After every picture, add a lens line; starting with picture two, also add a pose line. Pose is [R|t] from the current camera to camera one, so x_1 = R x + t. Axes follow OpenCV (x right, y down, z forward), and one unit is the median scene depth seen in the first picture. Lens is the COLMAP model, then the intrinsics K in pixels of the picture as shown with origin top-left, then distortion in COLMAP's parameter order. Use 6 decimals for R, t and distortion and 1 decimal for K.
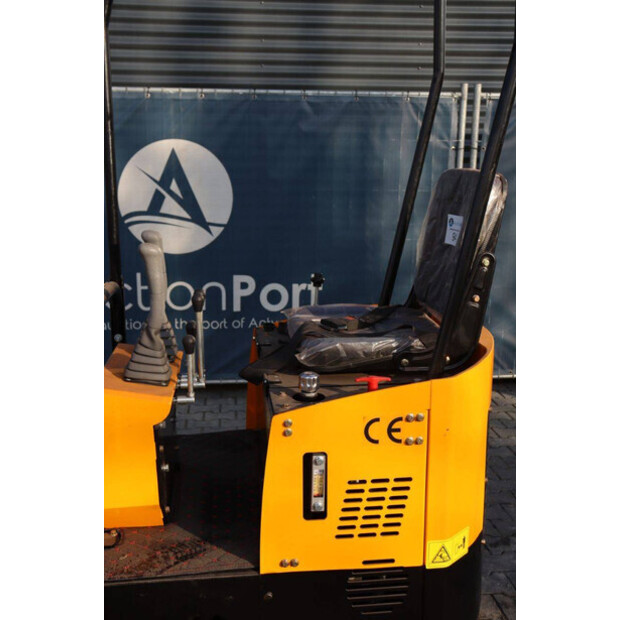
lens RADIAL K [[704.1, 0, 310.0], [0, 704.1, 310.0], [0, 0, 1]] dist [0.000006, 0.006343]
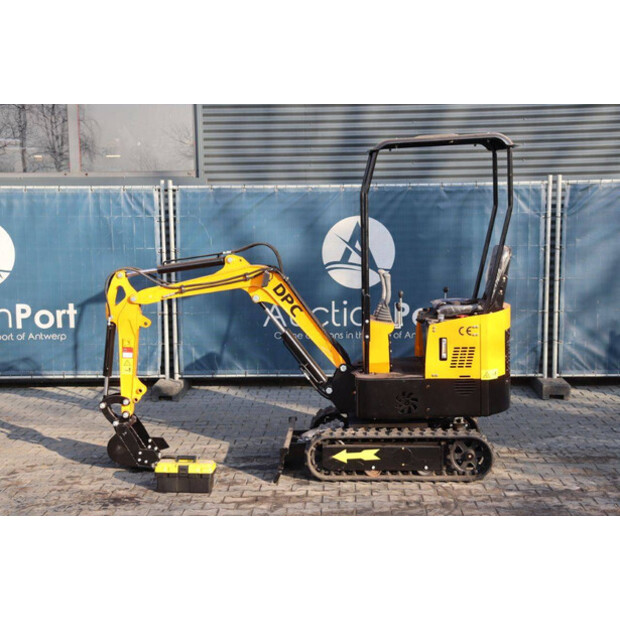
lens RADIAL K [[1092.3, 0, 298.8], [0, 1092.3, 311.6], [0, 0, 1]] dist [0.167169, 0.039831]
pose [[0.989538, -0.002542, -0.144248, 0.027351], [-0.010460, 0.995950, -0.089301, 0.189840], [0.143891, 0.089875, 0.985504, -1.404156]]
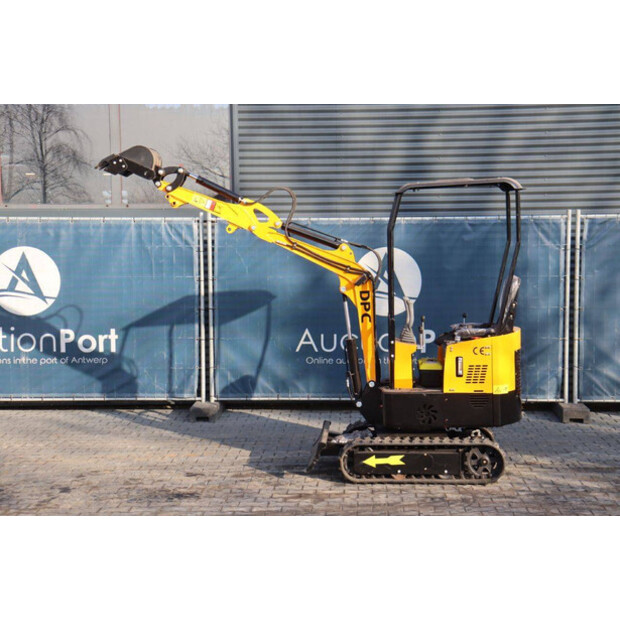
lens RADIAL K [[1322.0, 0, 310.0], [0, 1322.0, 310.0], [0, 0, 1]] dist [0.240282, 2.410289]
pose [[0.988455, -0.001350, -0.151510, 0.099909], [-0.017267, 0.992442, -0.121491, 0.286251], [0.150529, 0.122704, 0.980961, -2.061390]]
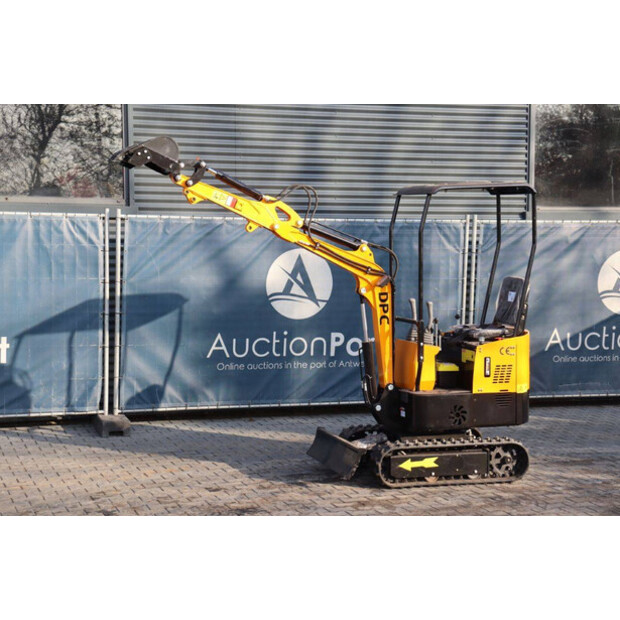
lens RADIAL K [[1368.2, 0, 310.0], [0, 1368.2, 310.0], [0, 0, 1]] dist [0.400457, -0.004811]
pose [[0.971947, -0.009534, 0.235008, -0.909262], [0.039327, 0.991699, -0.122417, 0.283946], [-0.231890, 0.128225, 0.964254, -2.020666]]
